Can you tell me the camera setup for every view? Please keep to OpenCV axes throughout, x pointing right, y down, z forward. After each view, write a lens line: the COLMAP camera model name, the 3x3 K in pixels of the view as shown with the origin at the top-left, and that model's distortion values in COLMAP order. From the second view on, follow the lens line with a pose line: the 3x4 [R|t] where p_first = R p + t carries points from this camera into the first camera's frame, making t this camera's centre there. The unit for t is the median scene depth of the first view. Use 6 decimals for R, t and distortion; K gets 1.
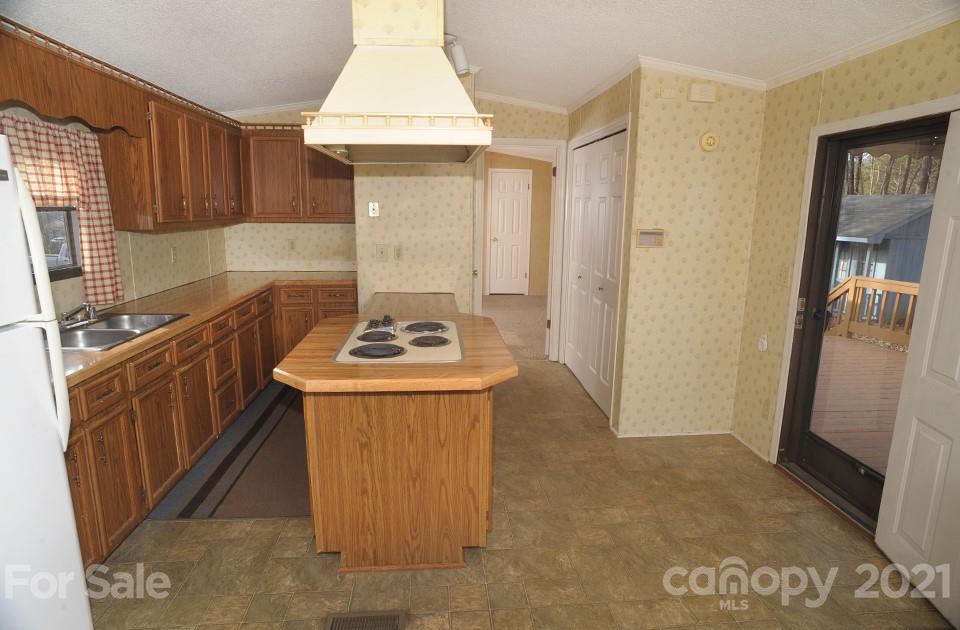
lens RADIAL K [[542.7, 0, 486.3], [0, 542.7, 319.8], [0, 0, 1]] dist [-0.074862, 0.058174]
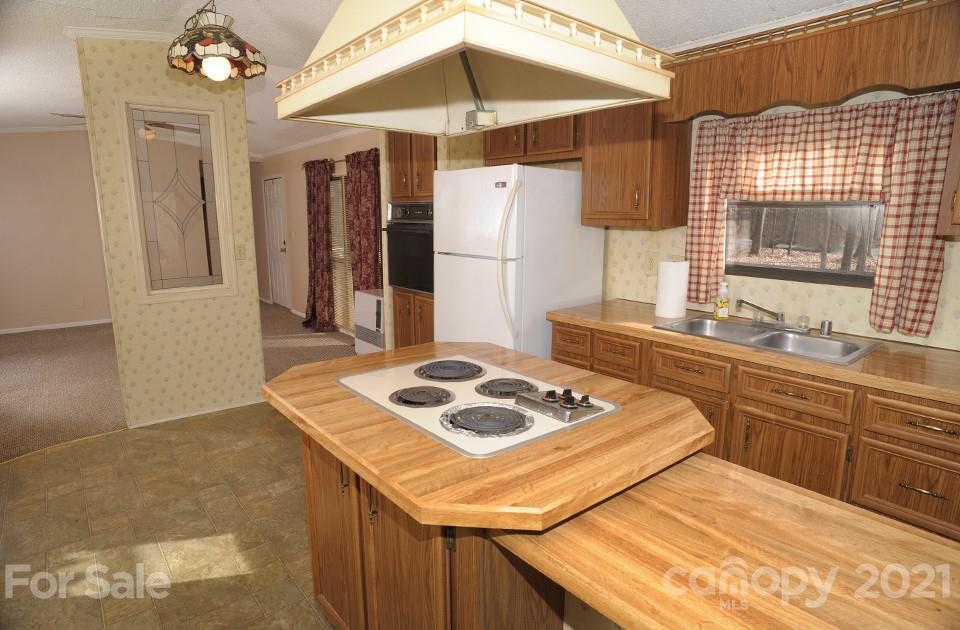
lens RADIAL K [[542.7, 0, 486.3], [0, 542.7, 319.8], [0, 0, 1]] dist [-0.074862, 0.058174]
pose [[-0.823350, 0.098536, -0.558914, 0.166011], [-0.124818, 0.929260, 0.347700, -0.244833], [0.553638, 0.356042, -0.752808, 1.306373]]
